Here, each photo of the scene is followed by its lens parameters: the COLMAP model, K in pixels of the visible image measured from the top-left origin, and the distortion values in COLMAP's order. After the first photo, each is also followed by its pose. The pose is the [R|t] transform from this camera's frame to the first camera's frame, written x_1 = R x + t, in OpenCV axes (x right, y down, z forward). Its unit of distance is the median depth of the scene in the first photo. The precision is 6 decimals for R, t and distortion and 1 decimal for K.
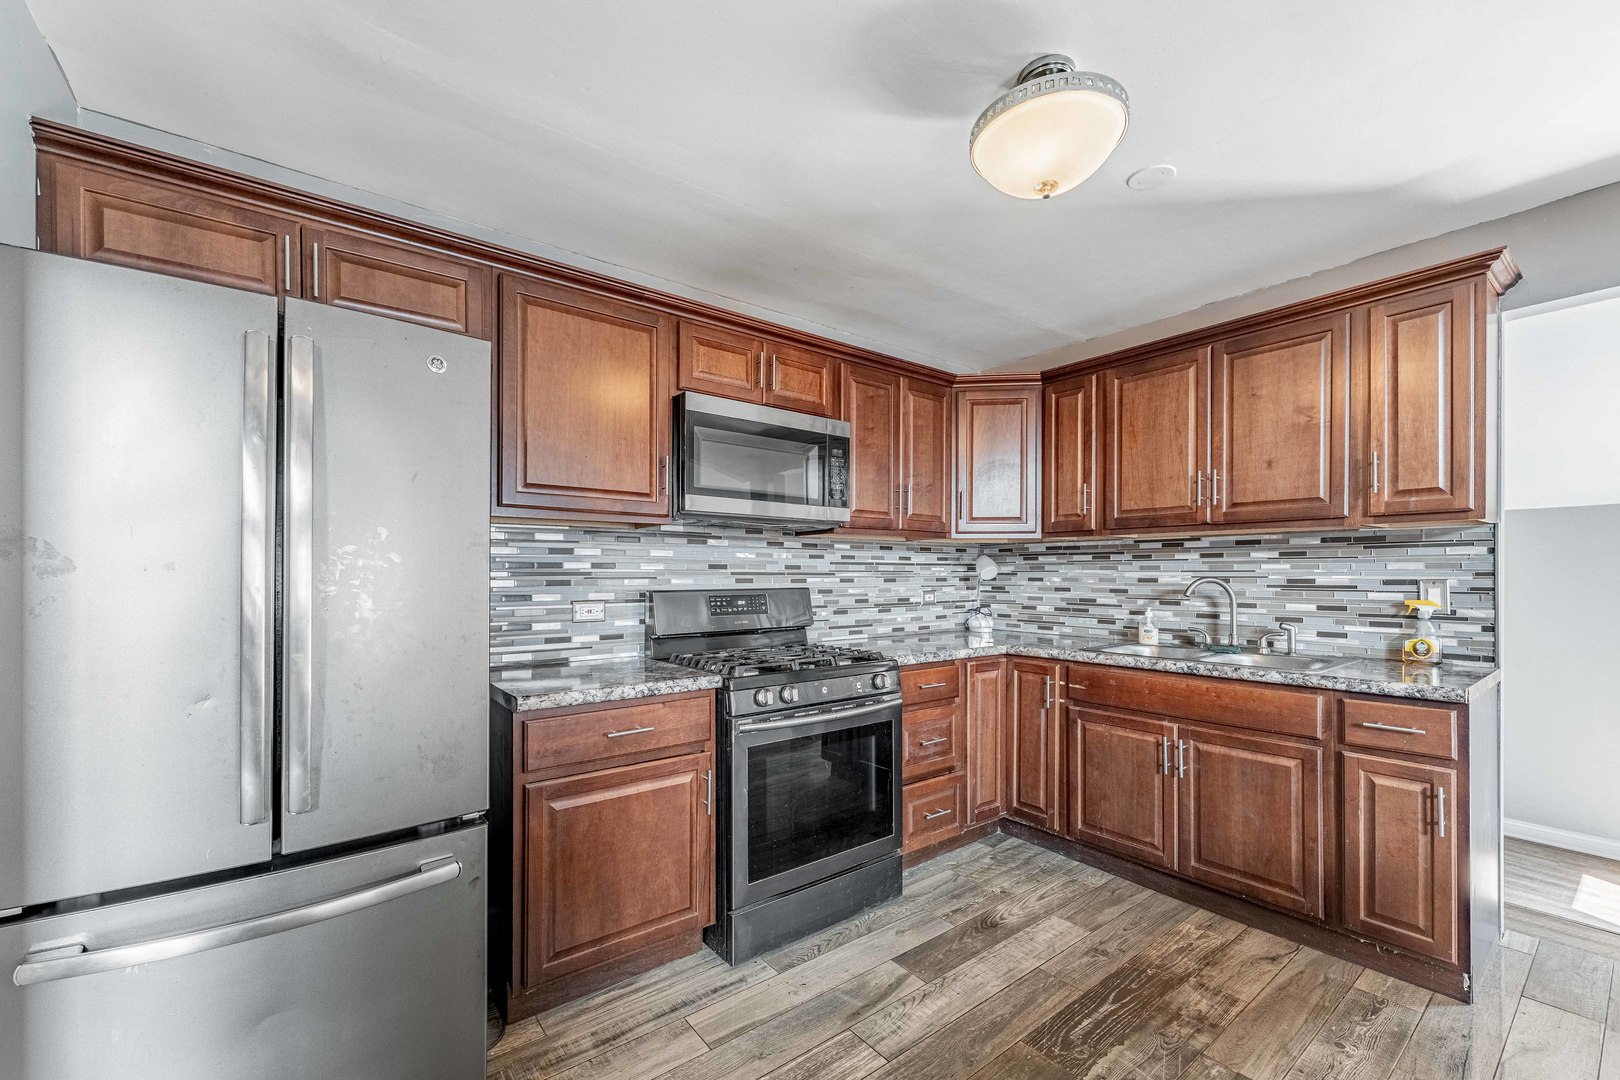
lens RADIAL K [[673.0, 0, 792.8], [0, 673.0, 574.6], [0, 0, 1]] dist [0.002194, 0.000009]
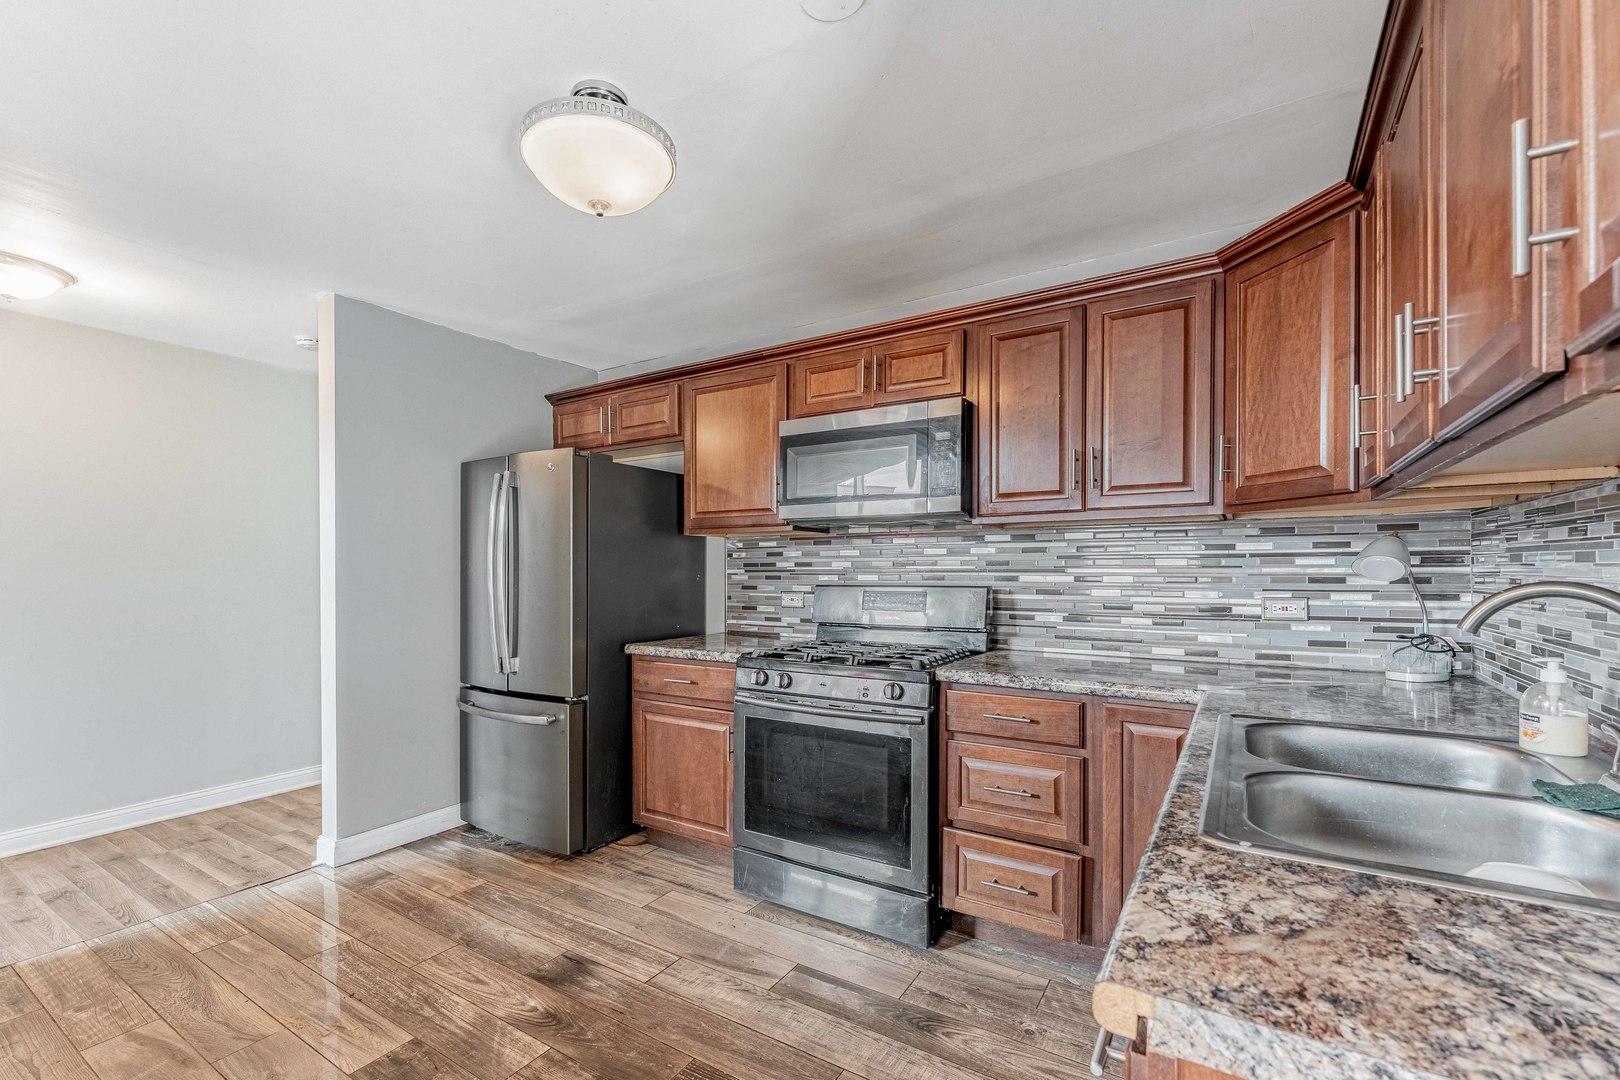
lens RADIAL K [[658.4, 0, 814.6], [0, 658.4, 569.8], [0, 0, 1]] dist [-0.000778, -0.000336]
pose [[0.367549, 0.000326, -0.930004, 0.863968], [0.001443, 0.999999, 0.000920, -0.004064], [0.930003, -0.001680, 0.367548, 0.551548]]
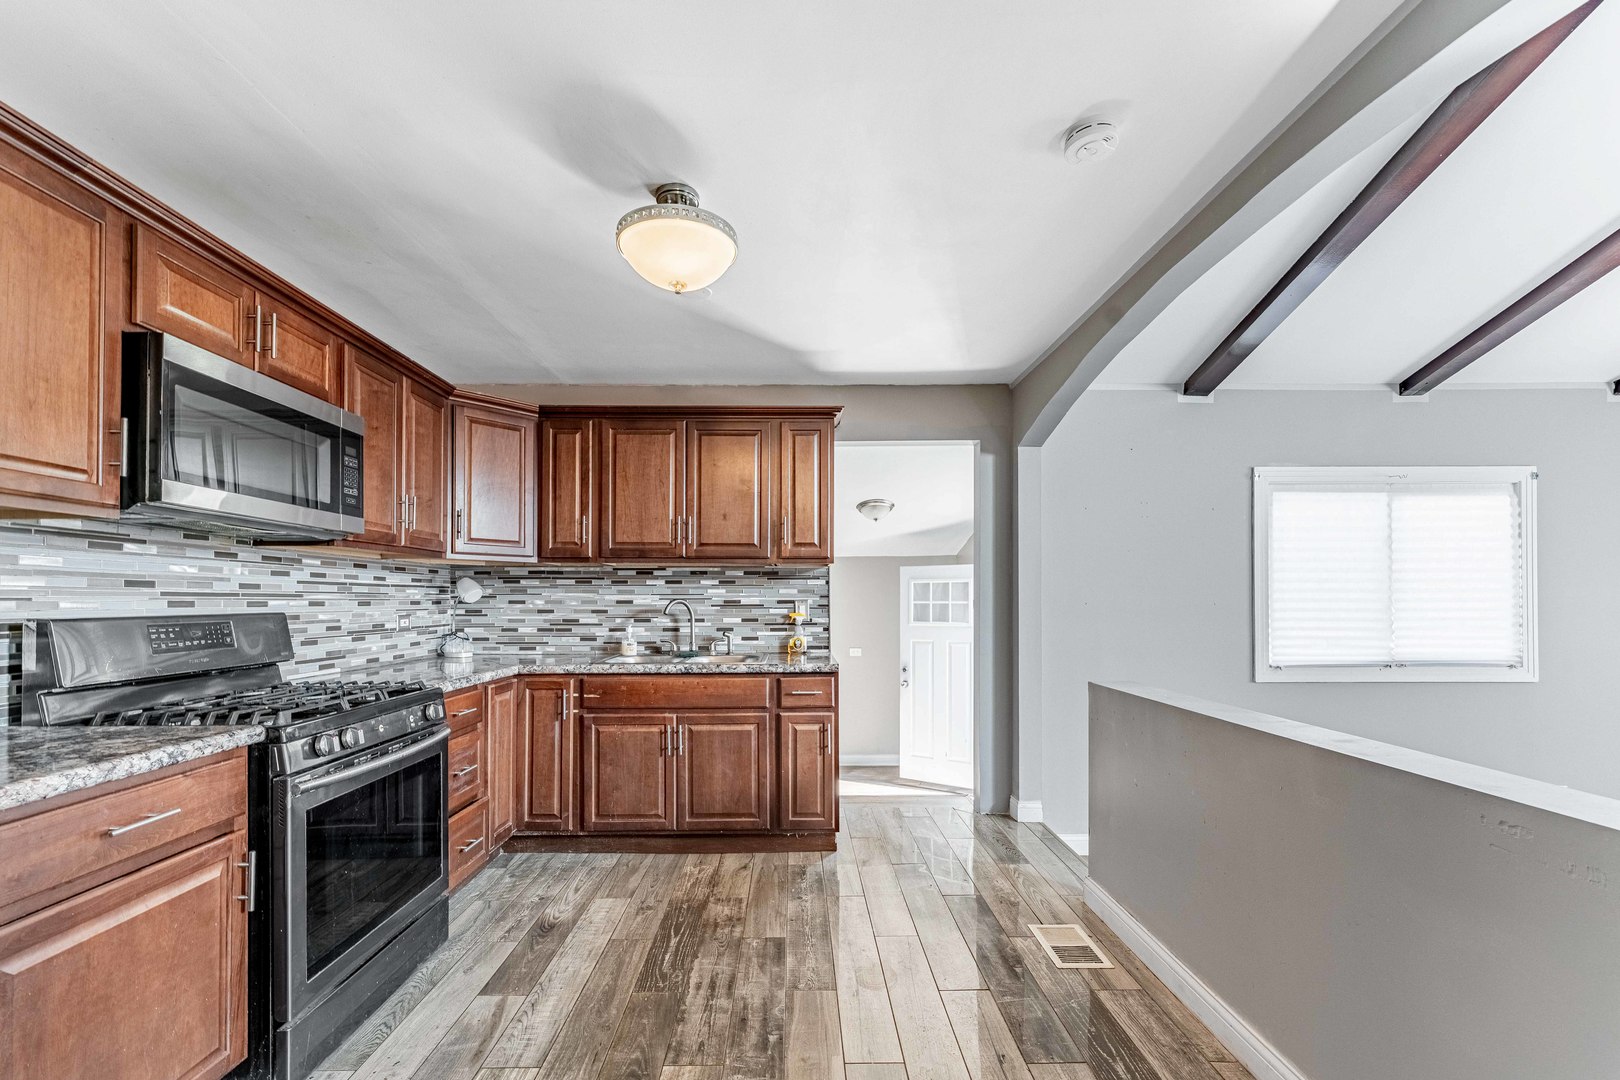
lens RADIAL K [[672.7, 0, 817.6], [0, 672.7, 596.1], [0, 0, 1]] dist [-0.001291, -0.000699]
pose [[0.588570, 0.003807, 0.808437, -0.286557], [0.001988, 0.999979, -0.006157, 0.007301], [-0.808444, 0.005231, 0.588550, 0.033657]]
